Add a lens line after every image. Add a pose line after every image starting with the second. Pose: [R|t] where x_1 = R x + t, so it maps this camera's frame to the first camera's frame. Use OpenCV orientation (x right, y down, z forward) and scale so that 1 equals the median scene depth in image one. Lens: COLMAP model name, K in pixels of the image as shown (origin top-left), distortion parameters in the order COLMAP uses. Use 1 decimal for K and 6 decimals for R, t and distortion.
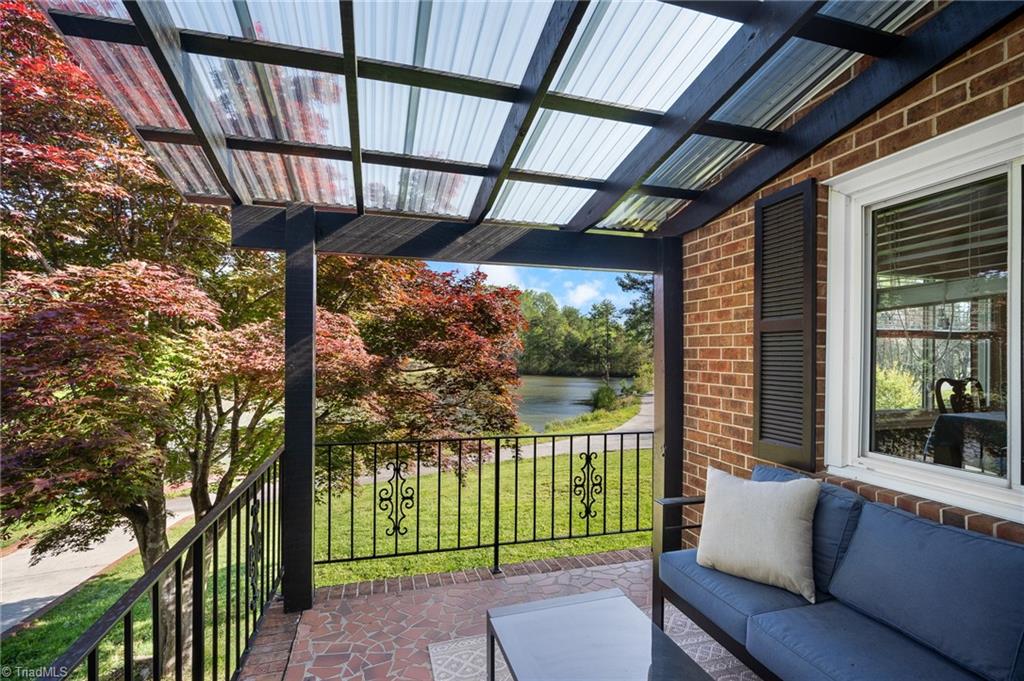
lens RADIAL K [[460.5, 0, 510.1], [0, 460.5, 347.2], [0, 0, 1]] dist [-0.010572, -0.000711]
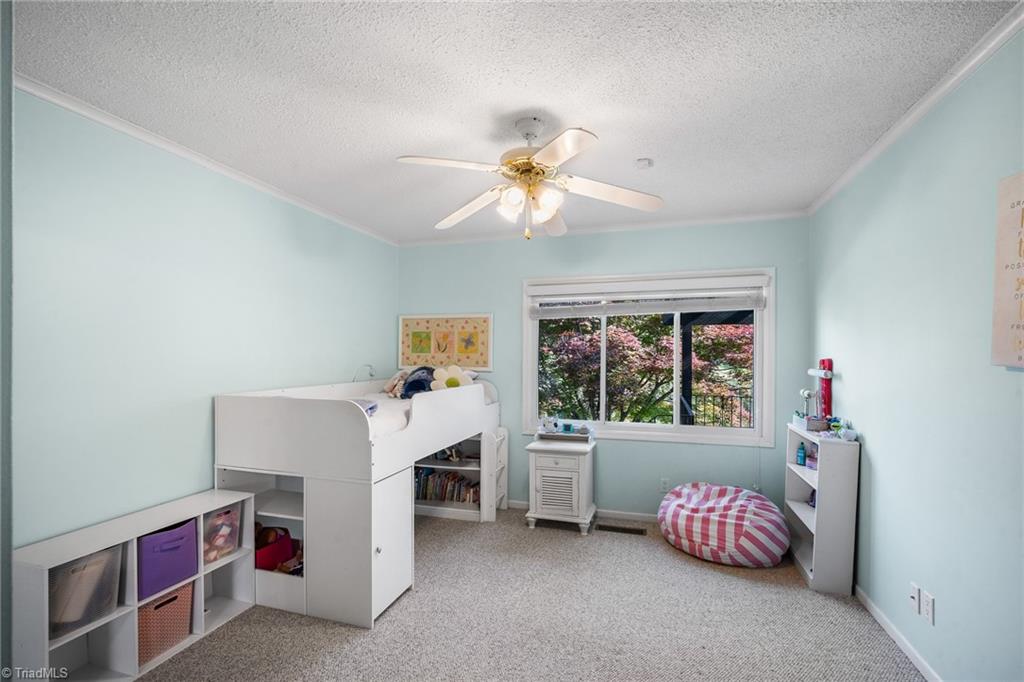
lens RADIAL K [[460.5, 0, 511.5], [0, 460.5, 348.5], [0, 0, 1]] dist [-0.010572, -0.000711]
pose [[0.831705, -0.013679, -0.555049, 0.118887], [0.012687, 0.999904, -0.005631, -0.036063], [0.555072, -0.002359, 0.831799, -1.064219]]
